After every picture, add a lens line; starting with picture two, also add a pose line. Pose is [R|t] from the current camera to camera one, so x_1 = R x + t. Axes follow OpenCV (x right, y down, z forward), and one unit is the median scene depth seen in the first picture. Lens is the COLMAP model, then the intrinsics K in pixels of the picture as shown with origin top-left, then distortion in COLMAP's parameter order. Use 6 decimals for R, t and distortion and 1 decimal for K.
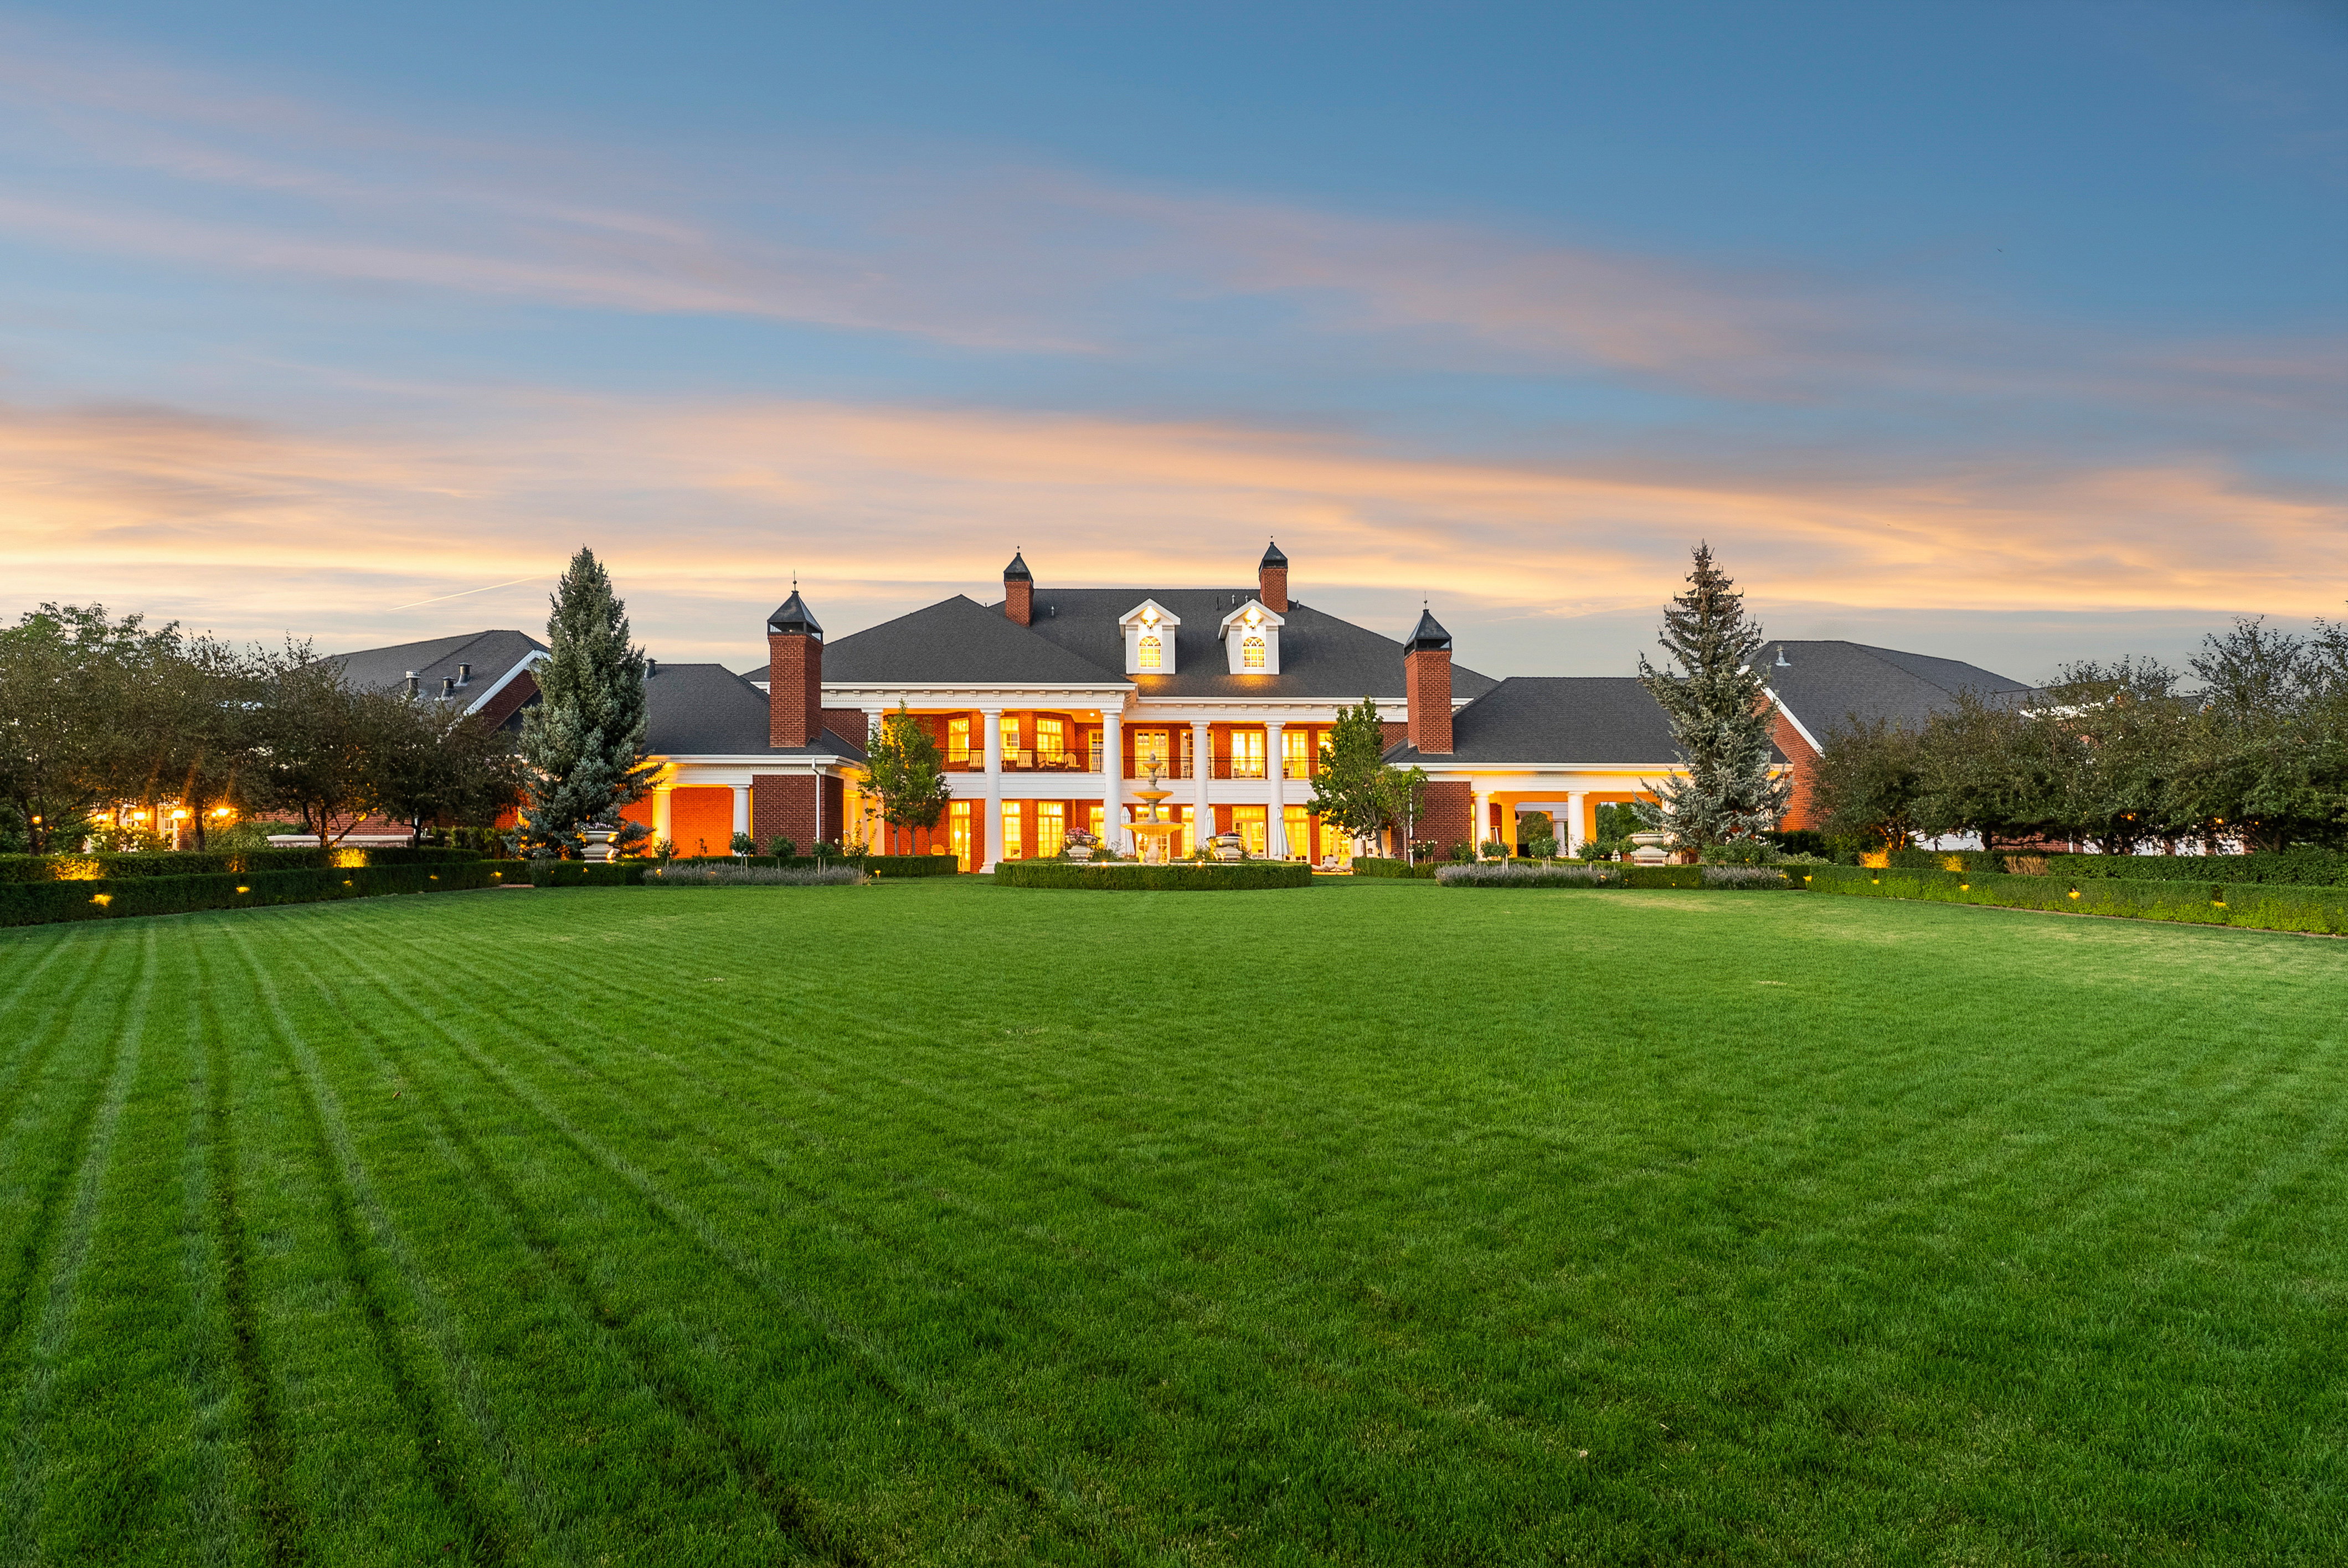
lens RADIAL K [[1127.9, 0, 1156.4], [0, 1127.9, 789.2], [0, 0, 1]] dist [0.000317, -0.000331]
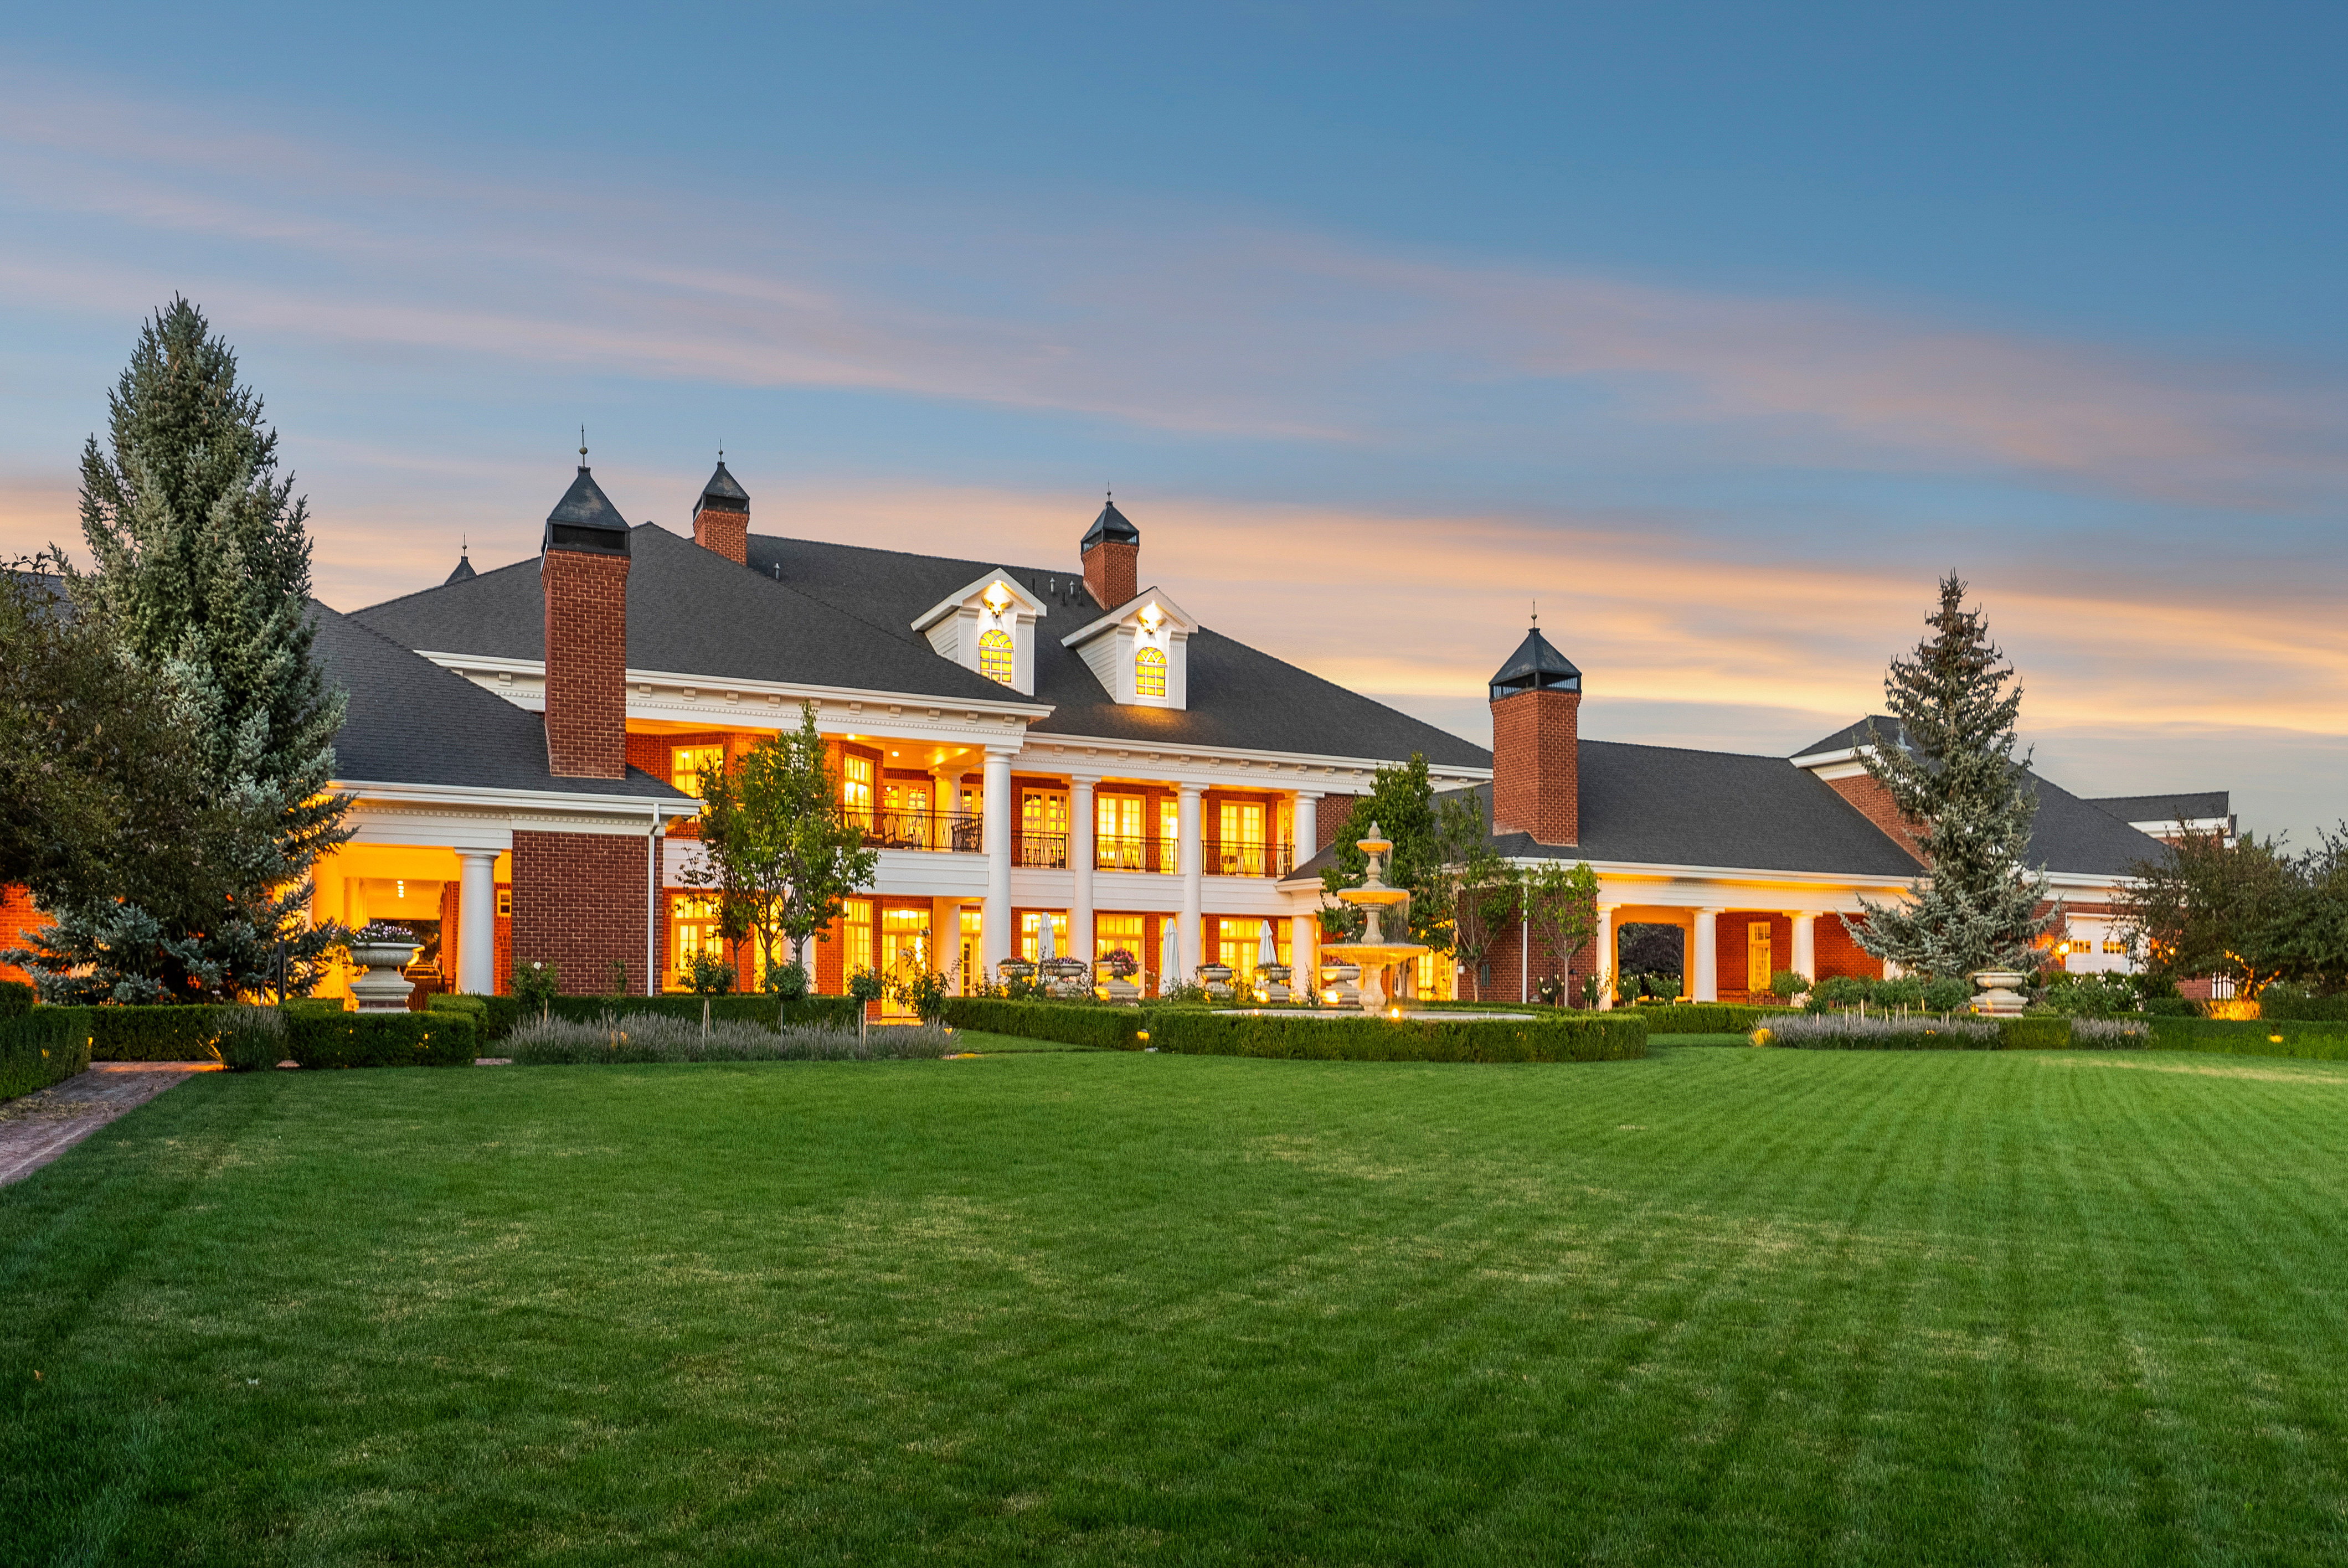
lens RADIAL K [[1616.5, 0, 1179.9], [0, 1616.5, 920.2], [0, 0, 1]] dist [0.000486, 0.000755]
pose [[0.909718, 0.023063, 0.414586, -0.346501], [-0.030642, 0.999463, 0.011638, 0.008250], [-0.414094, -0.023291, 0.909936, 0.213466]]
